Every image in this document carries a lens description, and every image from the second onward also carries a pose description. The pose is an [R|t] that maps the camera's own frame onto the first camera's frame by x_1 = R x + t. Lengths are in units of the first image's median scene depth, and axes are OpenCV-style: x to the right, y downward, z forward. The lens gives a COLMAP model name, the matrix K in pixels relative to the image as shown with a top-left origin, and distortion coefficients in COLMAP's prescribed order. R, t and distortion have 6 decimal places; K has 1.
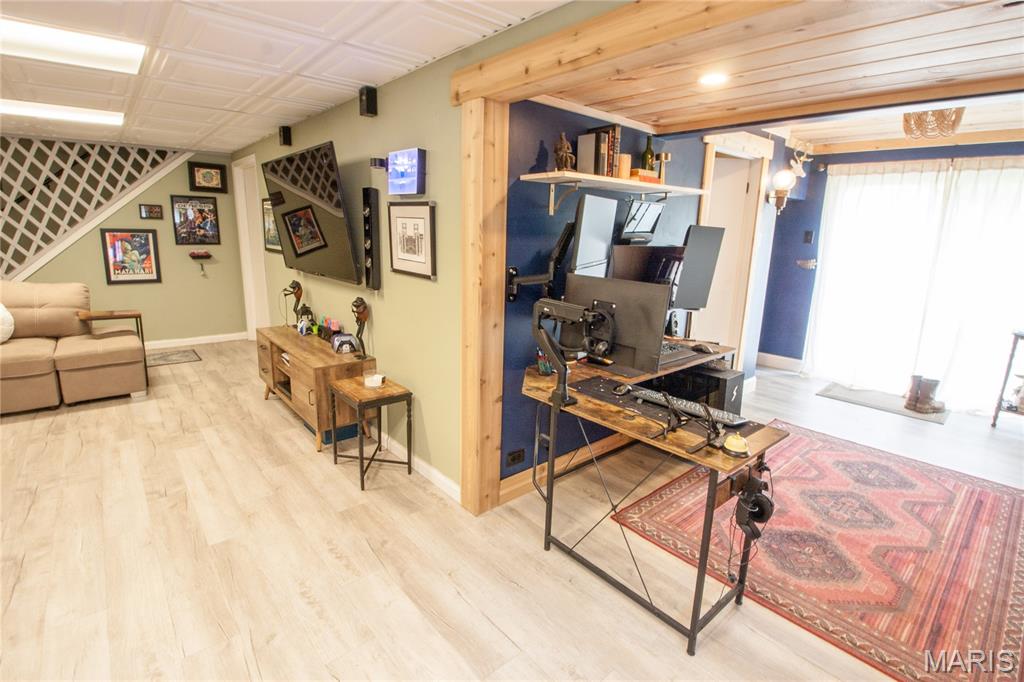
lens RADIAL K [[474.3, 0, 515.8], [0, 474.3, 335.9], [0, 0, 1]] dist [-0.015734, -0.005200]
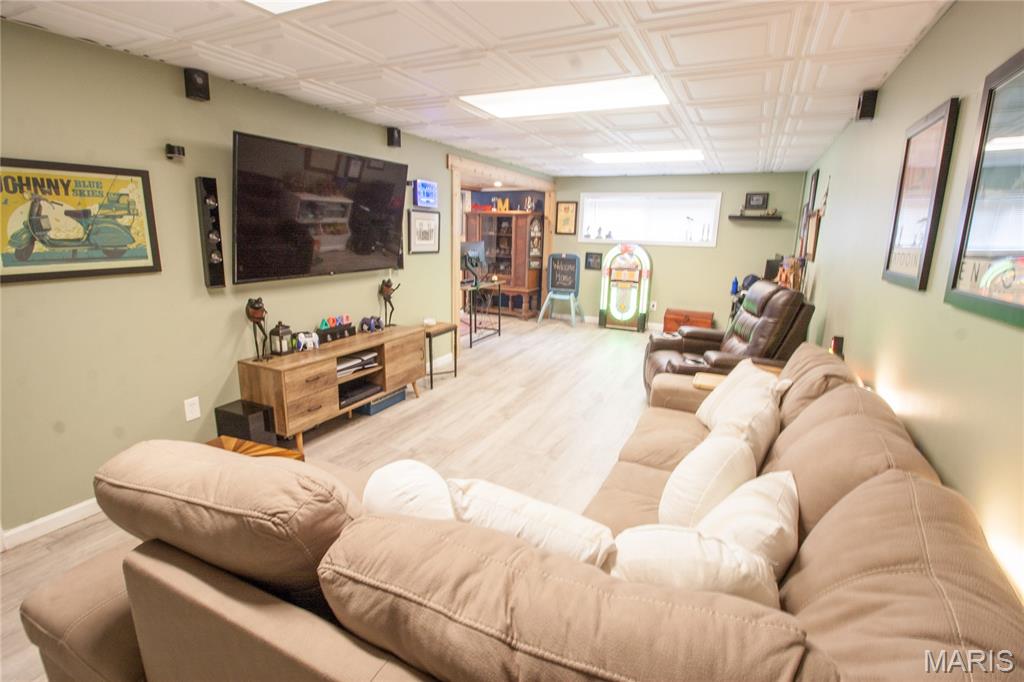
lens RADIAL K [[474.3, 0, 516.5], [0, 474.3, 339.7], [0, 0, 1]] dist [-0.015734, -0.005200]
pose [[-0.396677, -0.245936, 0.884400, -1.997658], [0.156705, 0.931158, 0.329225, -0.356965], [-0.904484, 0.269186, -0.330829, 1.383738]]
